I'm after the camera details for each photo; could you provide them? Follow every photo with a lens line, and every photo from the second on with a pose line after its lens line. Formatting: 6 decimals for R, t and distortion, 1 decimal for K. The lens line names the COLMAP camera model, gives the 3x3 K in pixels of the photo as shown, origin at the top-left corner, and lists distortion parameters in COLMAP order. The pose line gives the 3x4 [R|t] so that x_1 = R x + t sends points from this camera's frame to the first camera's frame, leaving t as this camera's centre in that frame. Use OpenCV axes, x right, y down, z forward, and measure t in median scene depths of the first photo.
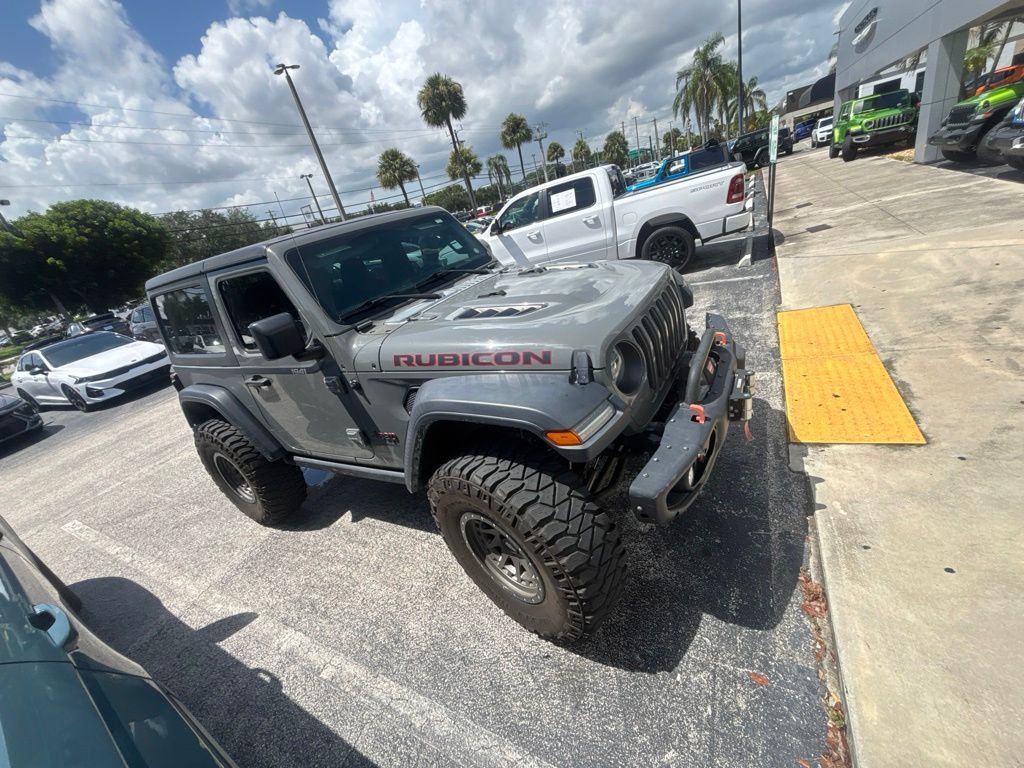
lens RADIAL K [[412.4, 0, 511.0], [0, 412.4, 382.0], [0, 0, 1]] dist [-0.001192, 0.001340]
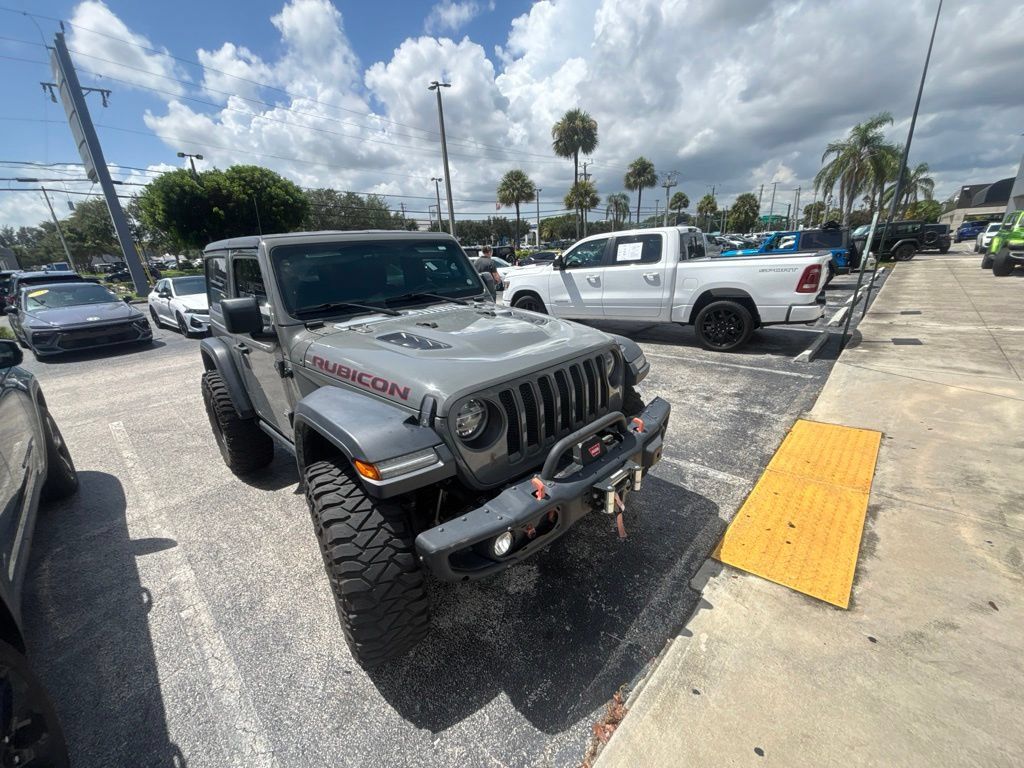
lens RADIAL K [[412.4, 0, 510.6], [0, 412.4, 381.8], [0, 0, 1]] dist [-0.001192, 0.001340]
pose [[0.947822, 0.264762, -0.177579, 0.268137], [-0.274234, 0.961175, -0.030647, -0.066572], [0.162570, 0.077746, 0.983629, -0.004157]]
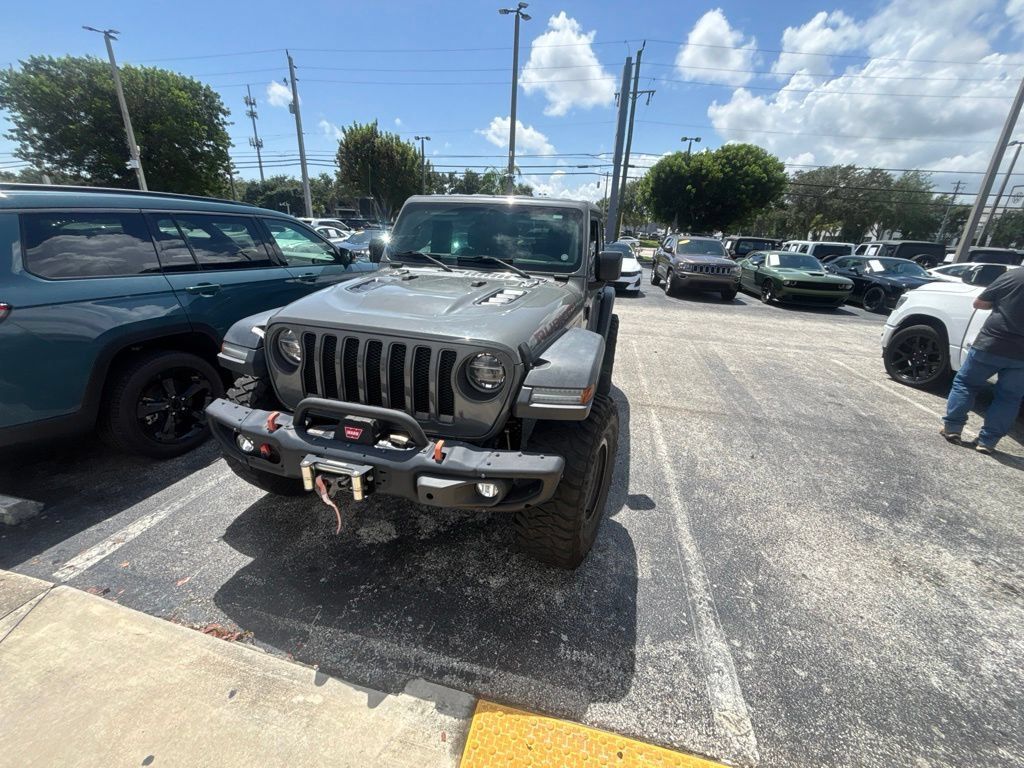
lens RADIAL K [[412.4, 0, 510.0], [0, 412.4, 381.9], [0, 0, 1]] dist [-0.001192, 0.001340]
pose [[0.254577, 0.564152, -0.785445, 0.764273], [-0.487962, 0.776164, 0.399329, -0.405645], [0.834916, 0.281607, 0.472878, 0.526524]]
